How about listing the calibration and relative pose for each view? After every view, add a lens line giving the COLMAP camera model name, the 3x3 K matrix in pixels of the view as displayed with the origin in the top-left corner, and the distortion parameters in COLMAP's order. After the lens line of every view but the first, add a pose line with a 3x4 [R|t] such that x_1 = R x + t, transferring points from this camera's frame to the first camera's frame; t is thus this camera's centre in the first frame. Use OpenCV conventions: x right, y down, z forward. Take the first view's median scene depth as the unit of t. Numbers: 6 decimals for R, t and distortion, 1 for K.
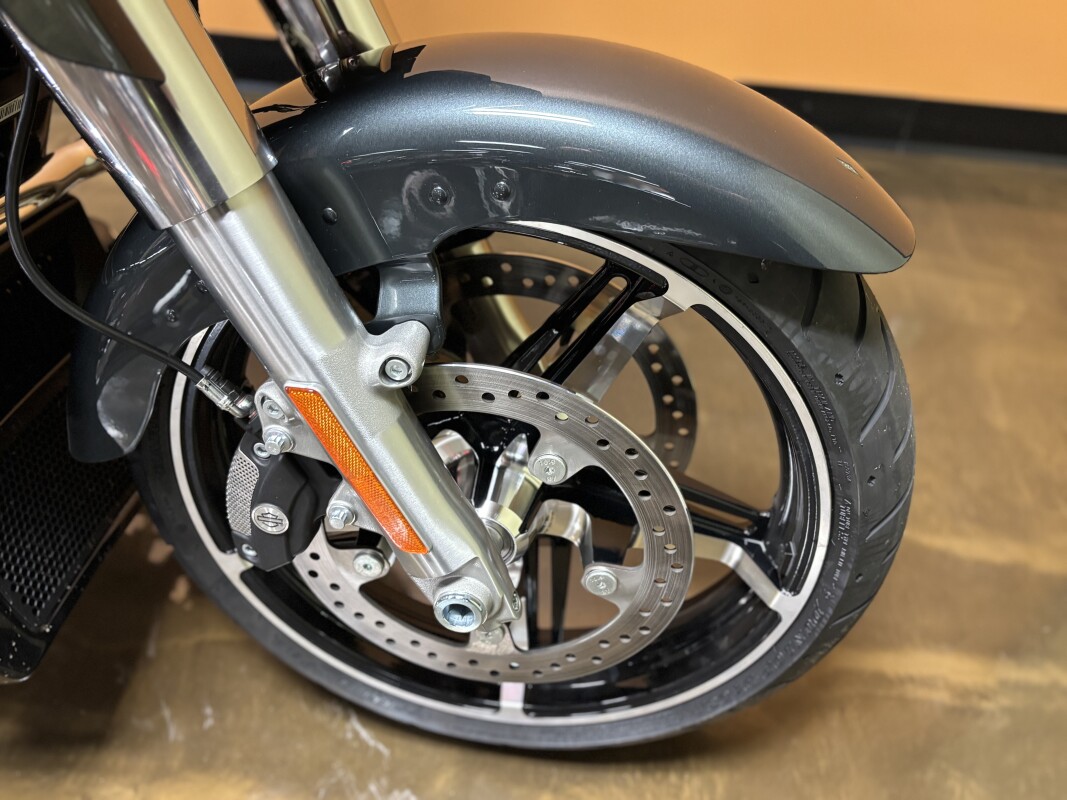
lens RADIAL K [[949.8, 0, 533.5], [0, 949.8, 400.0], [0, 0, 1]] dist [-0.043817, 0.101472]
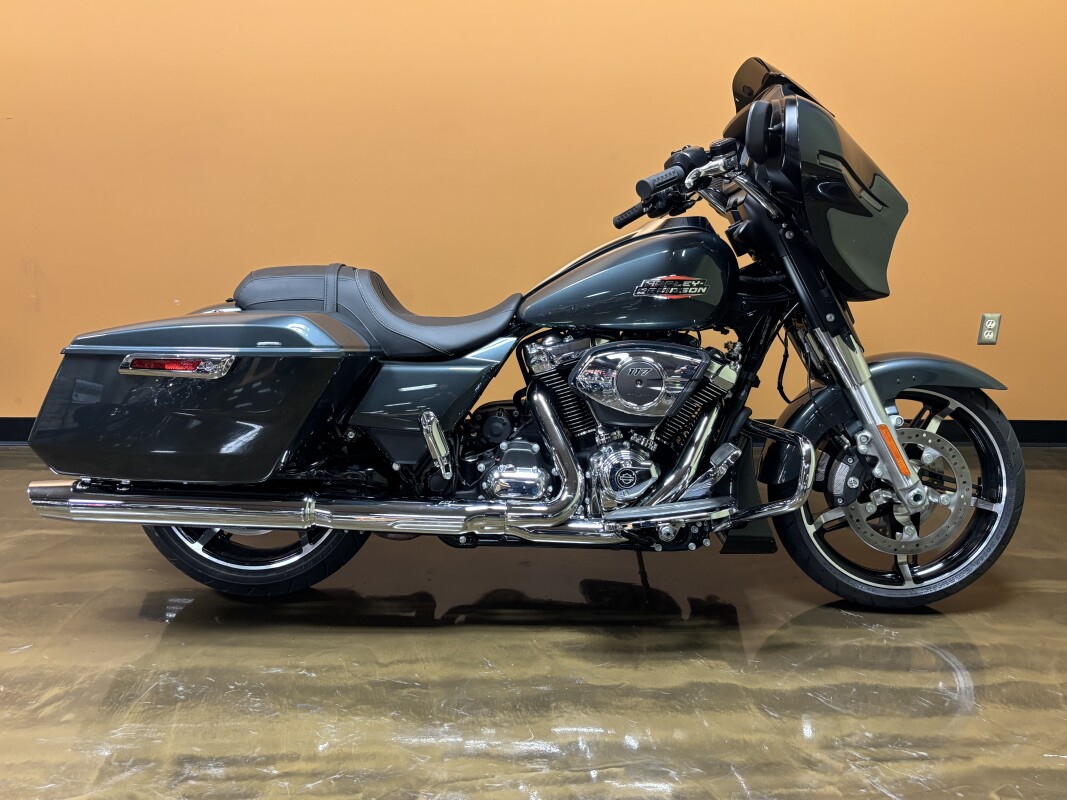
lens RADIAL K [[949.8, 0, 533.5], [0, 949.8, 400.0], [0, 0, 1]] dist [-0.043817, 0.101472]
pose [[0.986508, -0.070812, 0.147605, -2.015782], [0.134647, 0.863803, -0.485505, 1.450462], [-0.093122, 0.498829, 0.861683, -2.082252]]
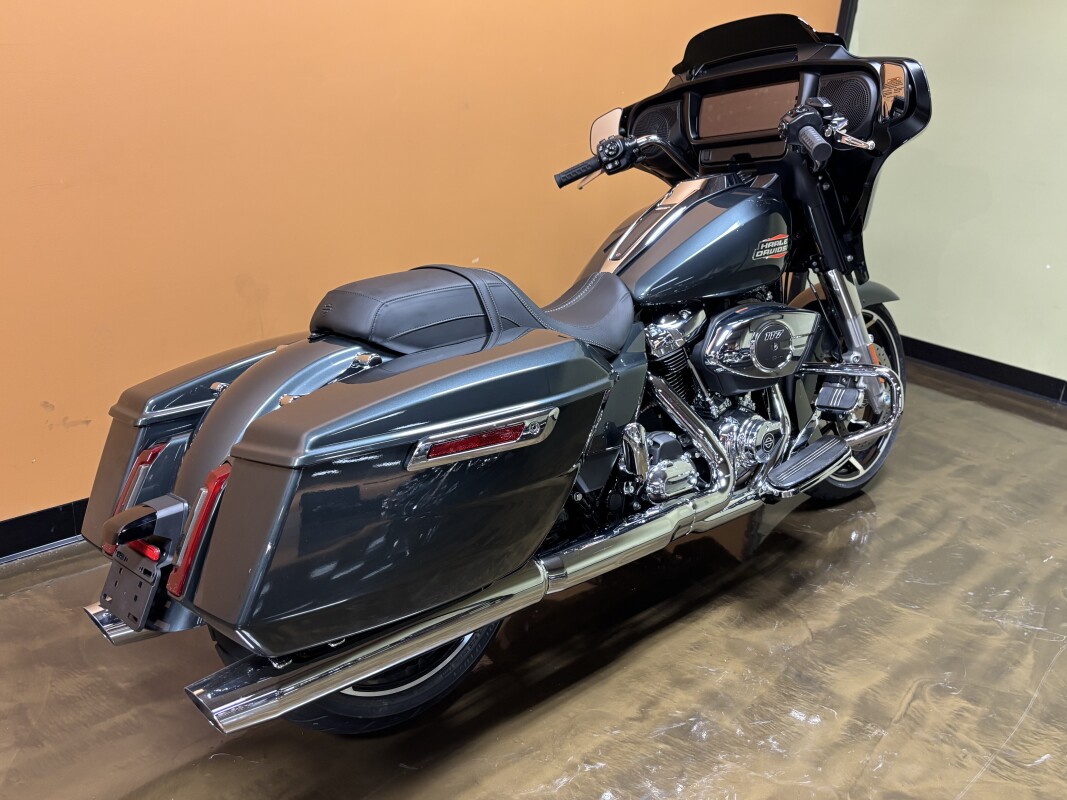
lens RADIAL K [[949.8, 0, 533.5], [0, 949.8, 400.0], [0, 0, 1]] dist [-0.043817, 0.101472]
pose [[0.613679, -0.282031, 0.737467, -4.235241], [0.561519, 0.812524, -0.156530, 0.006904], [-0.555063, 0.510160, 0.656994, -0.883315]]
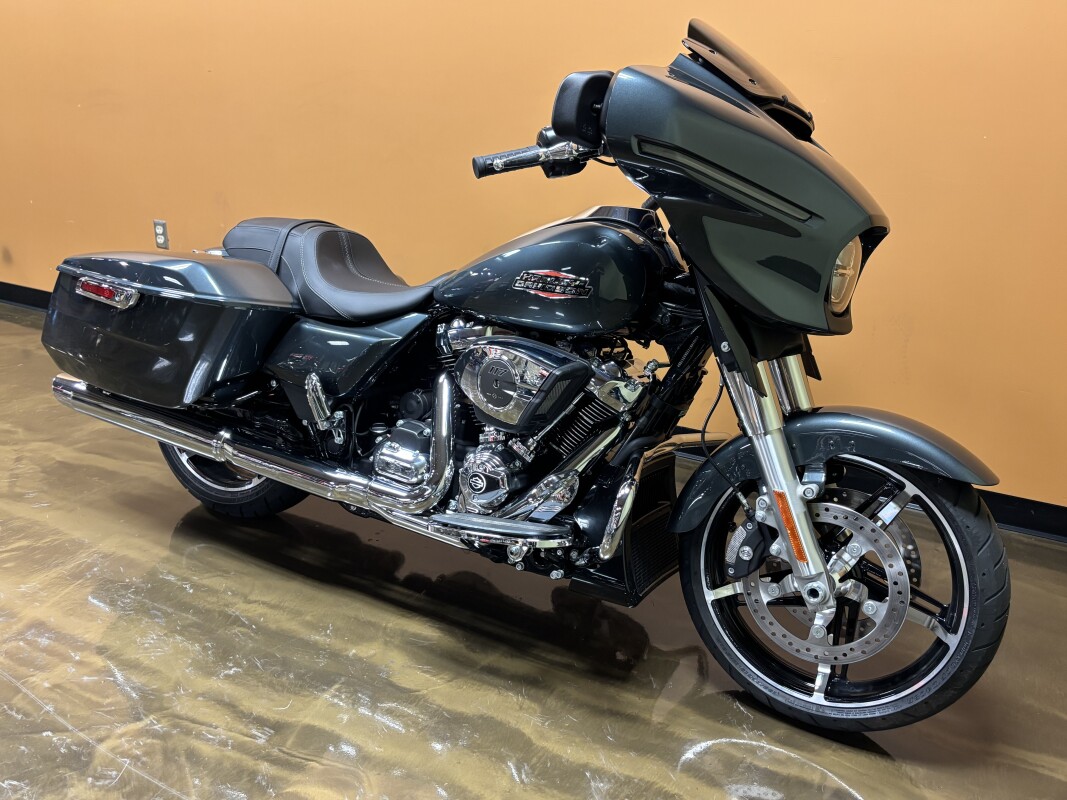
lens RADIAL K [[949.8, 0, 533.5], [0, 949.8, 400.0], [0, 0, 1]] dist [-0.043817, 0.101472]
pose [[0.938657, 0.118574, -0.323825, -0.021472], [-0.257099, 0.866449, -0.427978, 1.149025], [0.229831, 0.484980, 0.843784, -1.790718]]
